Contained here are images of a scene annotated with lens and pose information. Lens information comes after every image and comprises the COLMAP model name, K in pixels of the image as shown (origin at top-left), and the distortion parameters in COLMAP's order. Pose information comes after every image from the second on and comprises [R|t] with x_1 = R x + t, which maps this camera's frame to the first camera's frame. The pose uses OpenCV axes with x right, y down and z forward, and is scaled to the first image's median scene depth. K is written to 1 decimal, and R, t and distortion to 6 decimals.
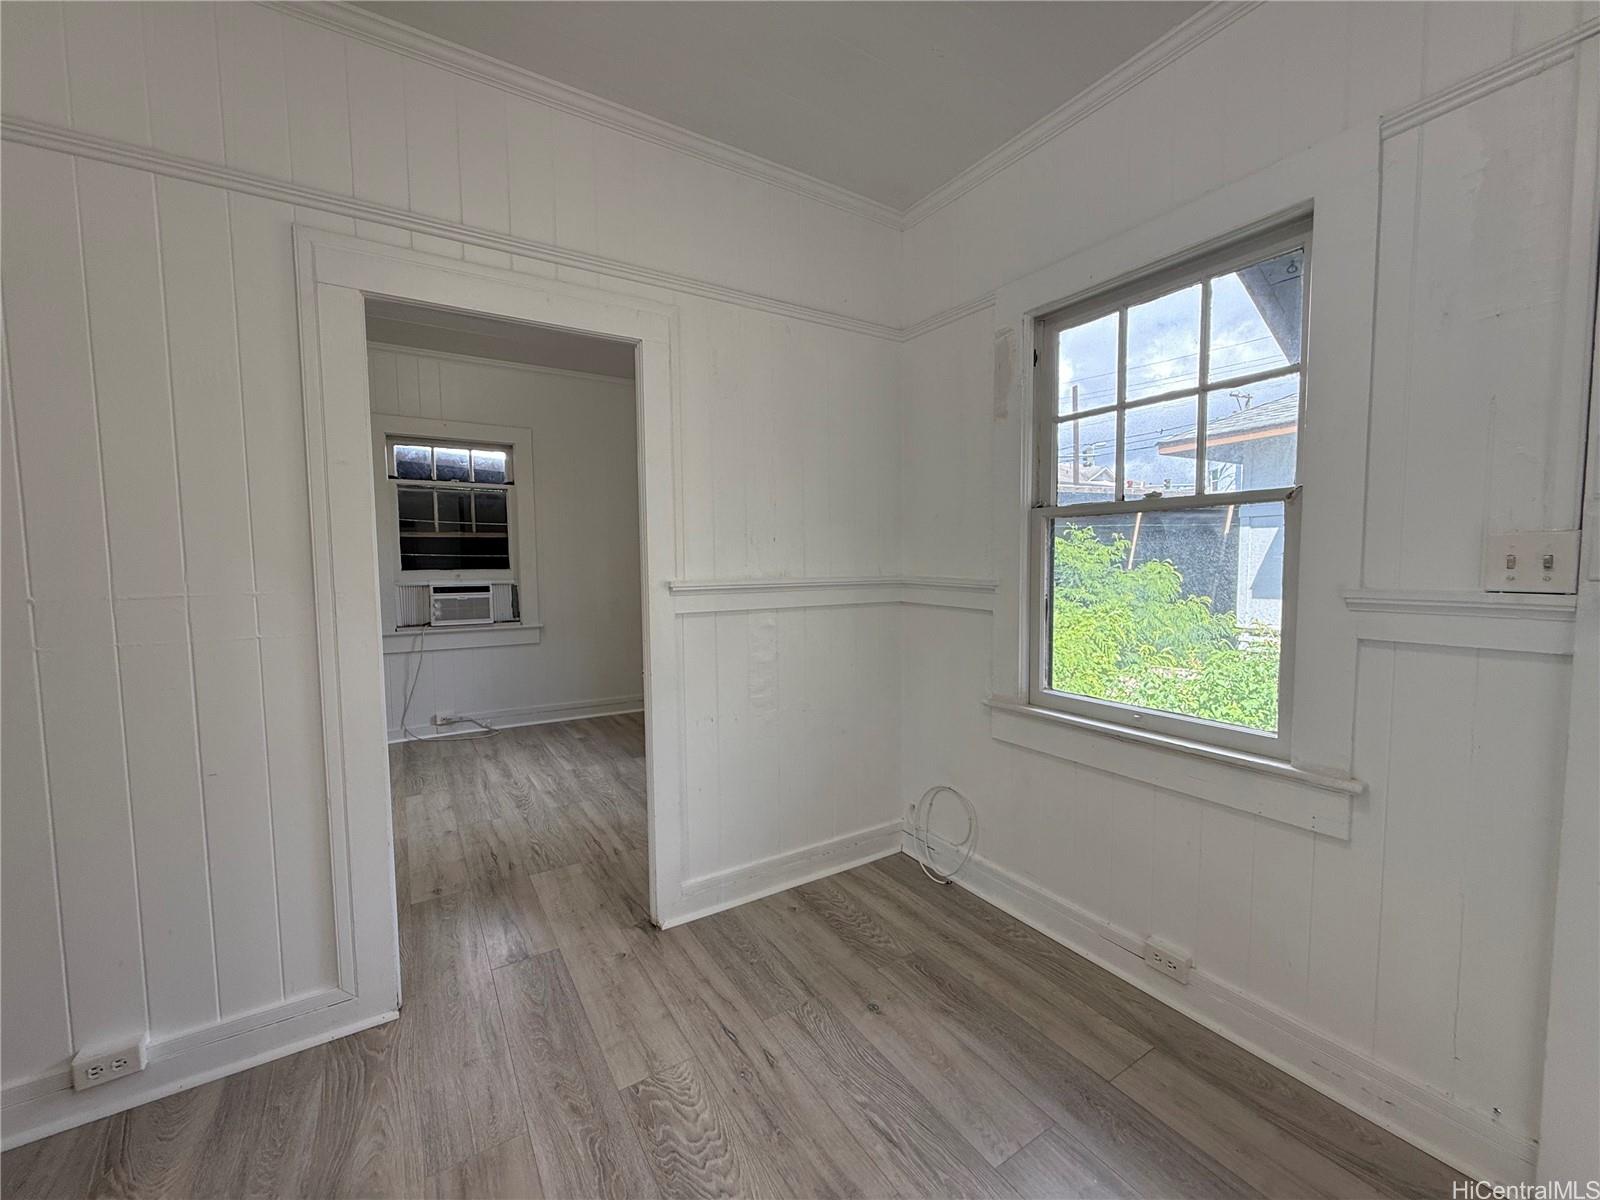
lens RADIAL K [[639.4, 0, 796.2], [0, 639.4, 595.4], [0, 0, 1]] dist [-0.001182, 0.000367]
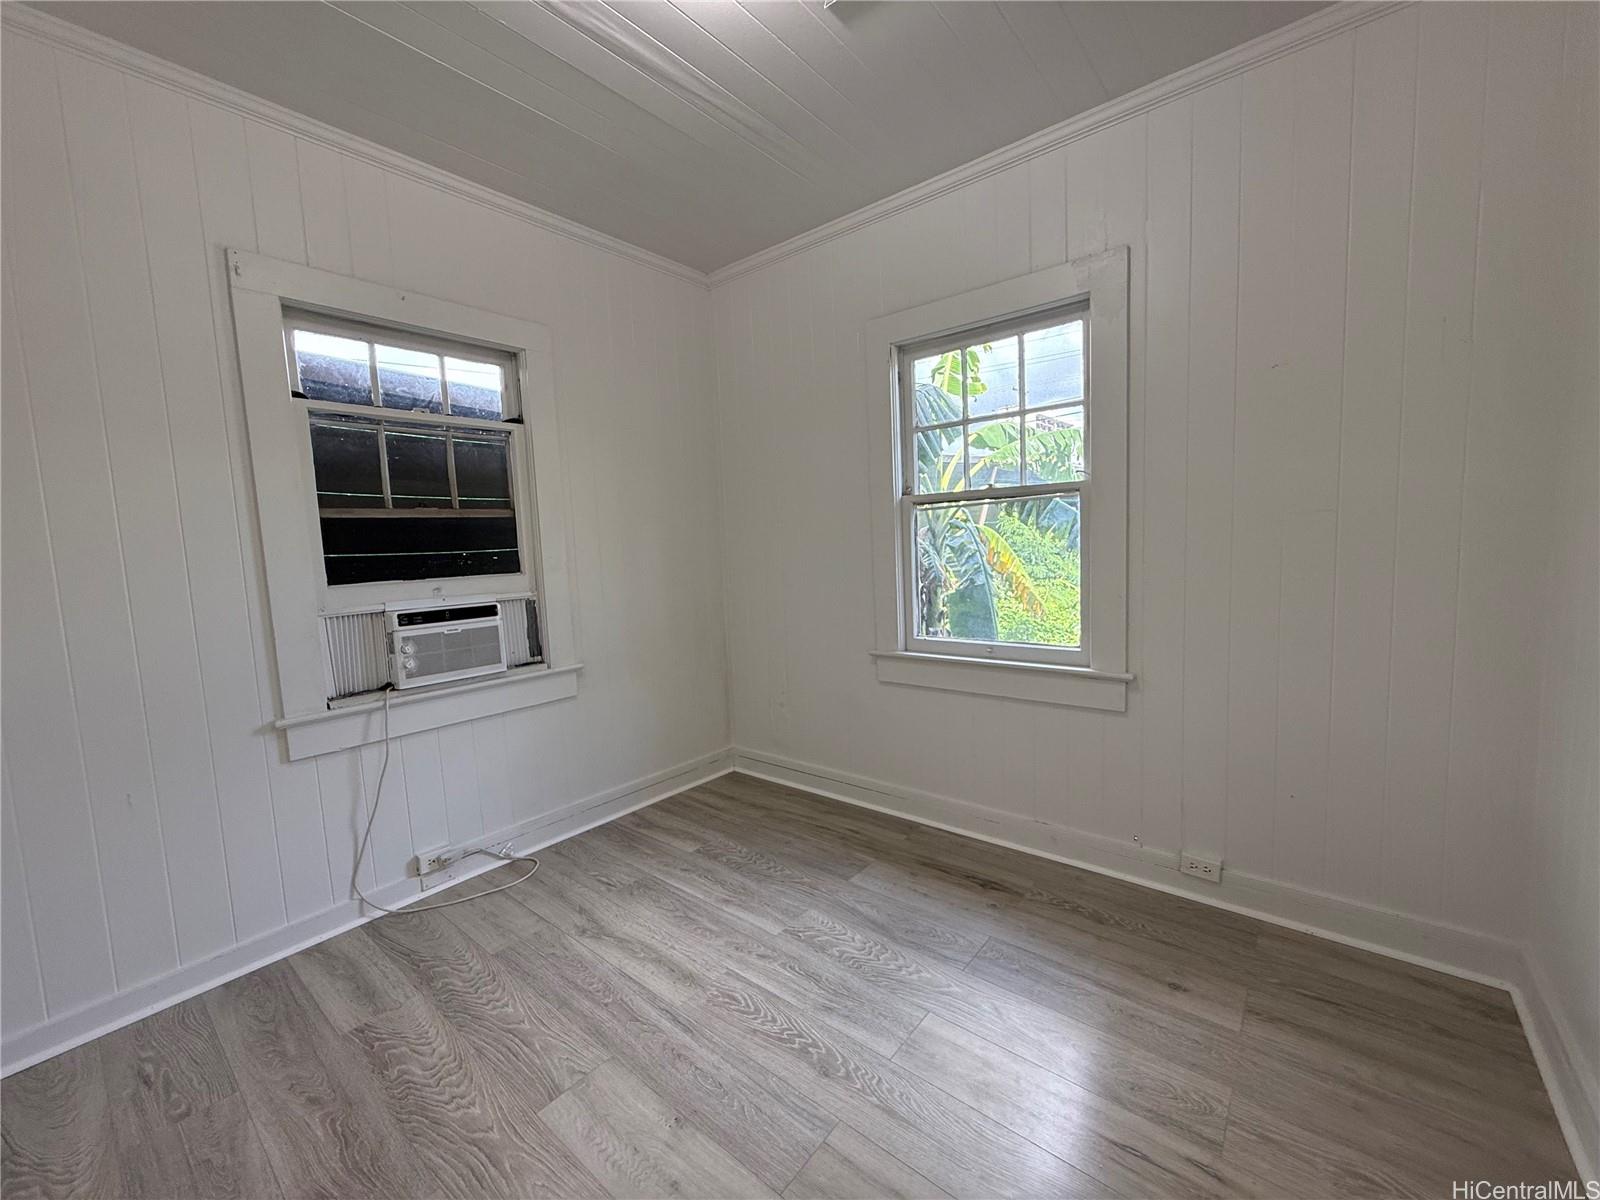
lens RADIAL K [[639.4, 0, 797.0], [0, 639.4, 594.5], [0, 0, 1]] dist [-0.001182, 0.000367]
pose [[0.949101, -0.059935, 0.309216, -0.753820], [0.054578, 0.998172, 0.025952, -0.044545], [-0.310206, -0.007755, 0.950638, 0.733258]]
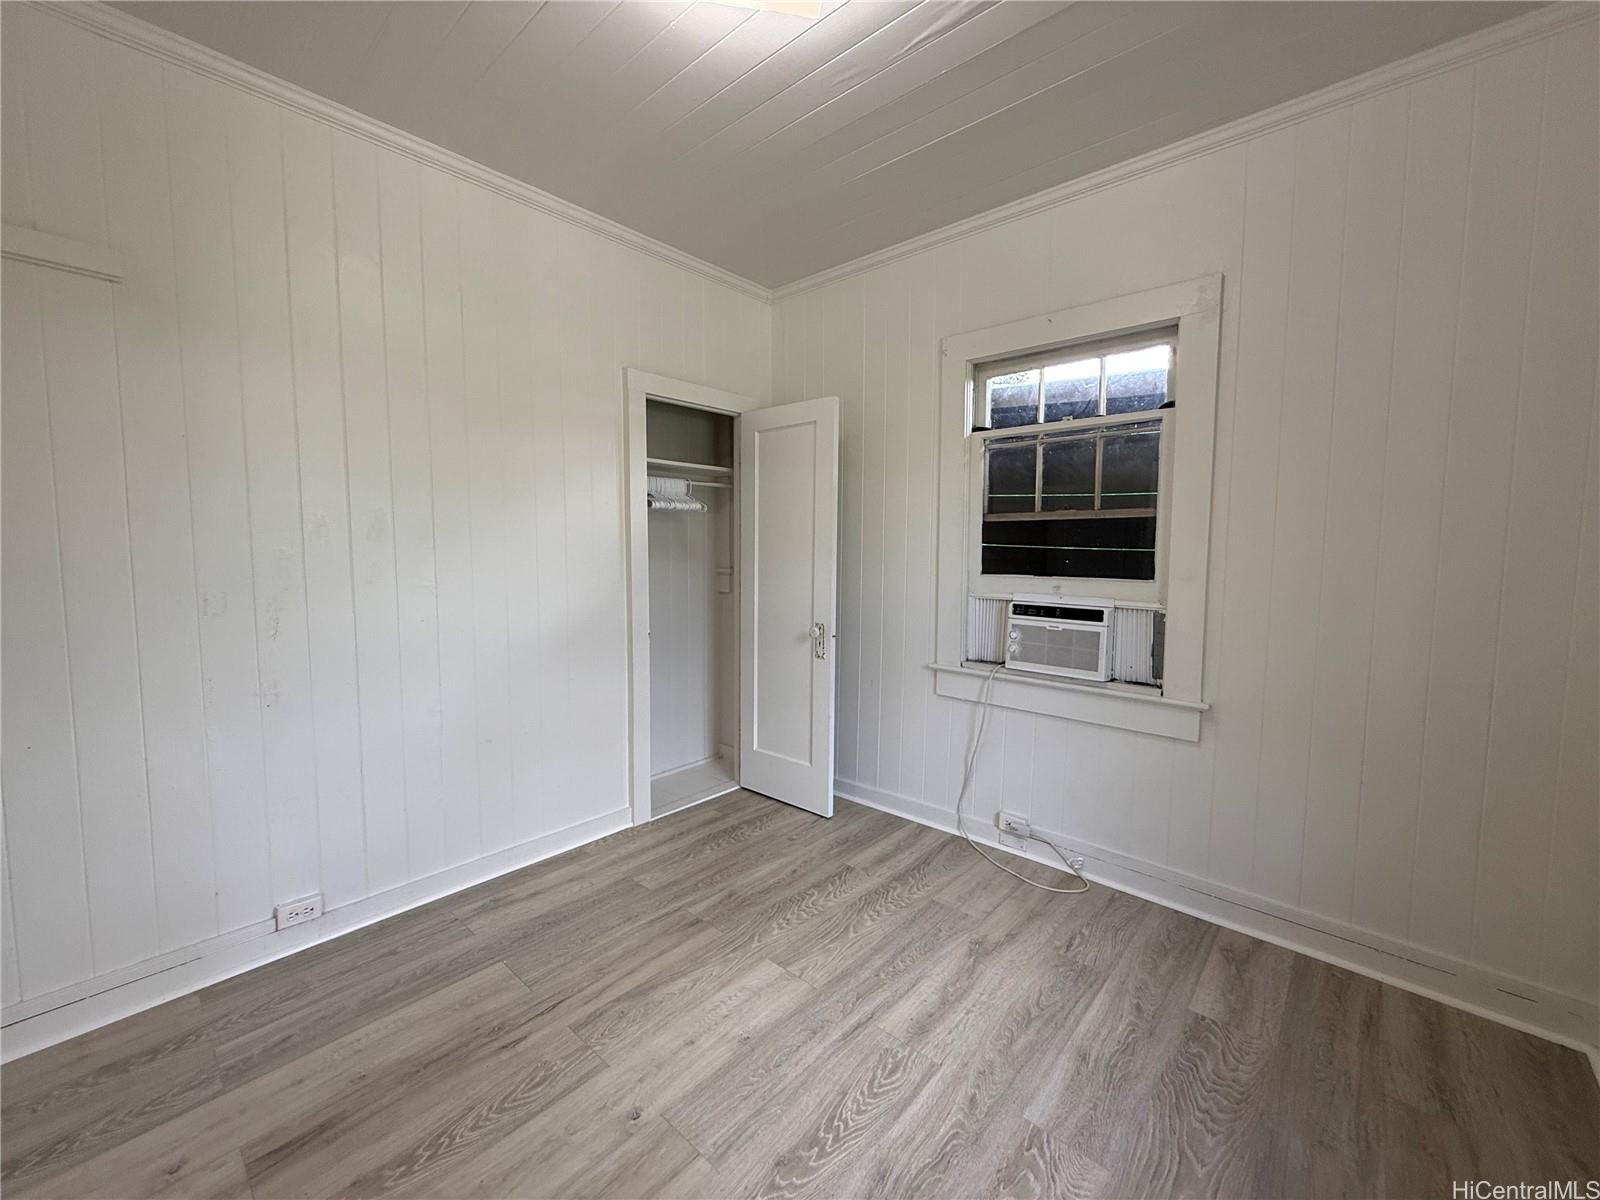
lens RADIAL K [[639.4, 0, 794.1], [0, 639.4, 596.5], [0, 0, 1]] dist [-0.001182, 0.000367]
pose [[0.269963, 0.080671, -0.959485, -0.085247], [-0.069845, 0.995500, 0.064047, -0.078783], [0.960334, 0.049725, 0.274383, 1.143331]]
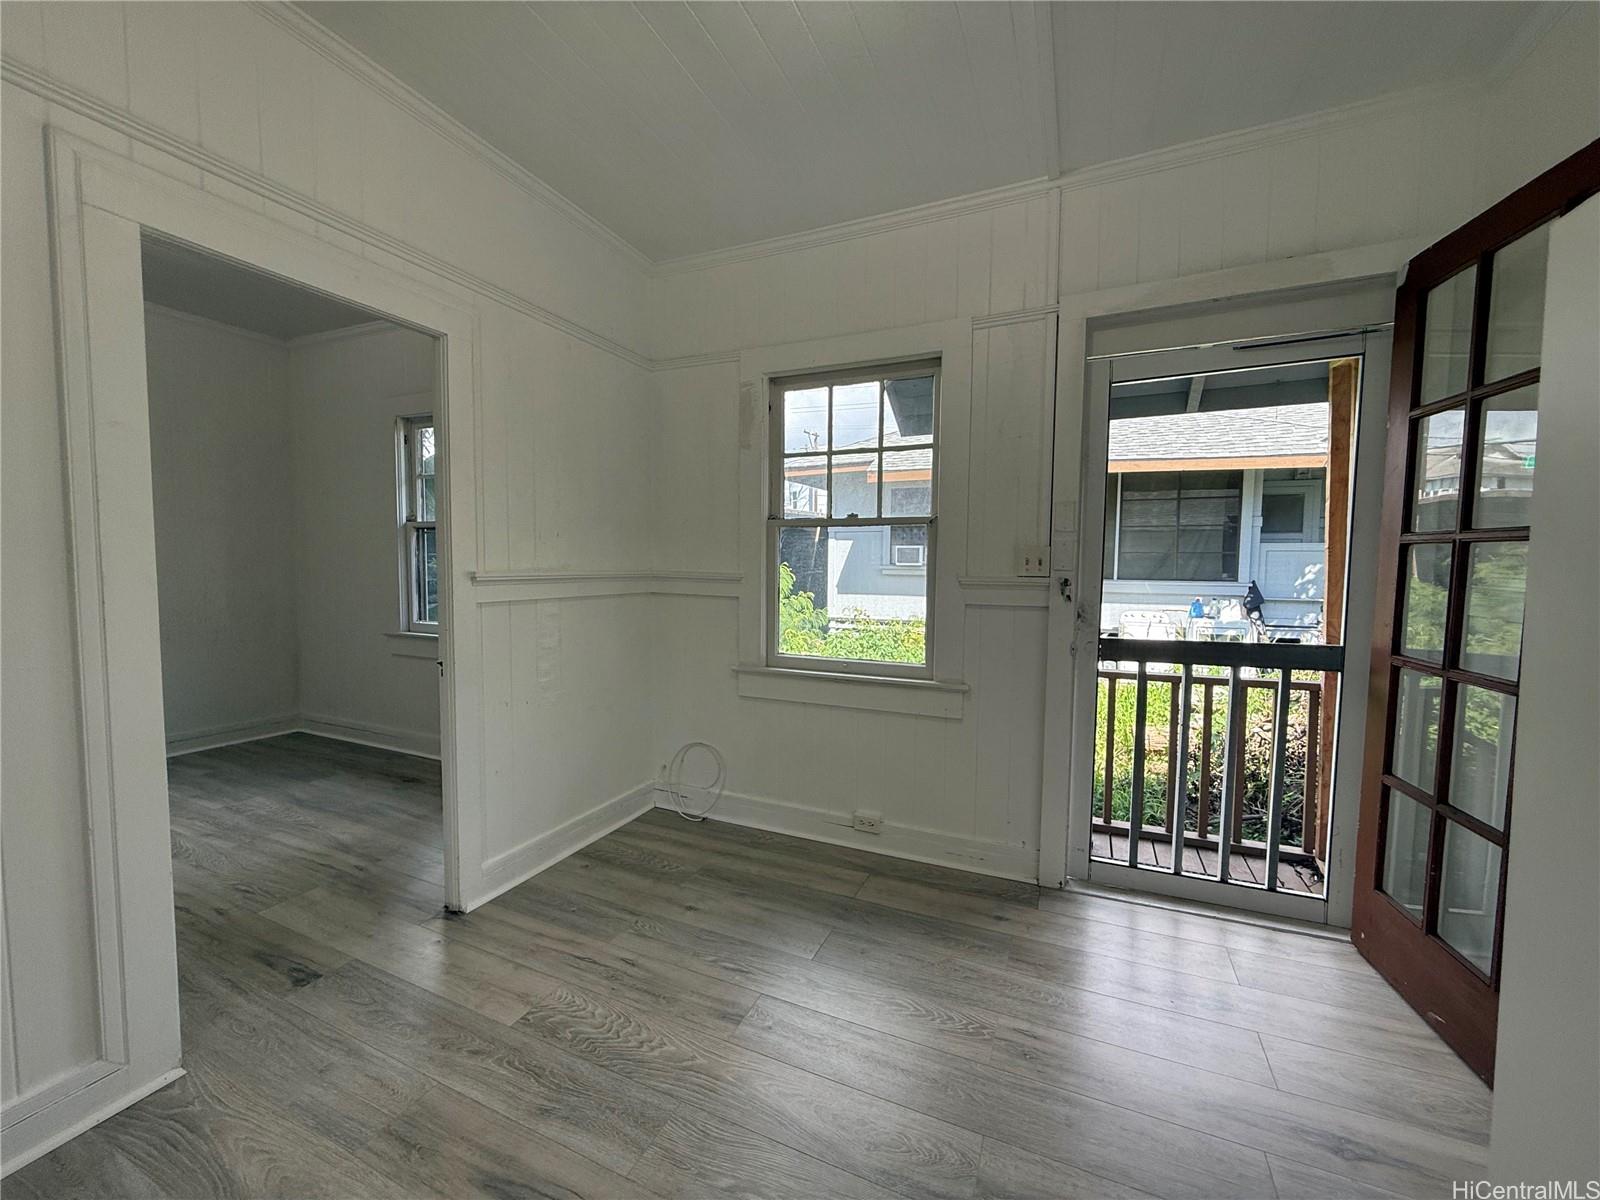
lens RADIAL K [[639.4, 0, 798.3], [0, 639.4, 592.1], [0, 0, 1]] dist [-0.001182, 0.000367]
pose [[0.830395, -0.009414, 0.557096, -0.295983], [0.015109, 0.999870, -0.005625, 0.022327], [-0.556971, 0.013089, 0.830429, -0.131362]]
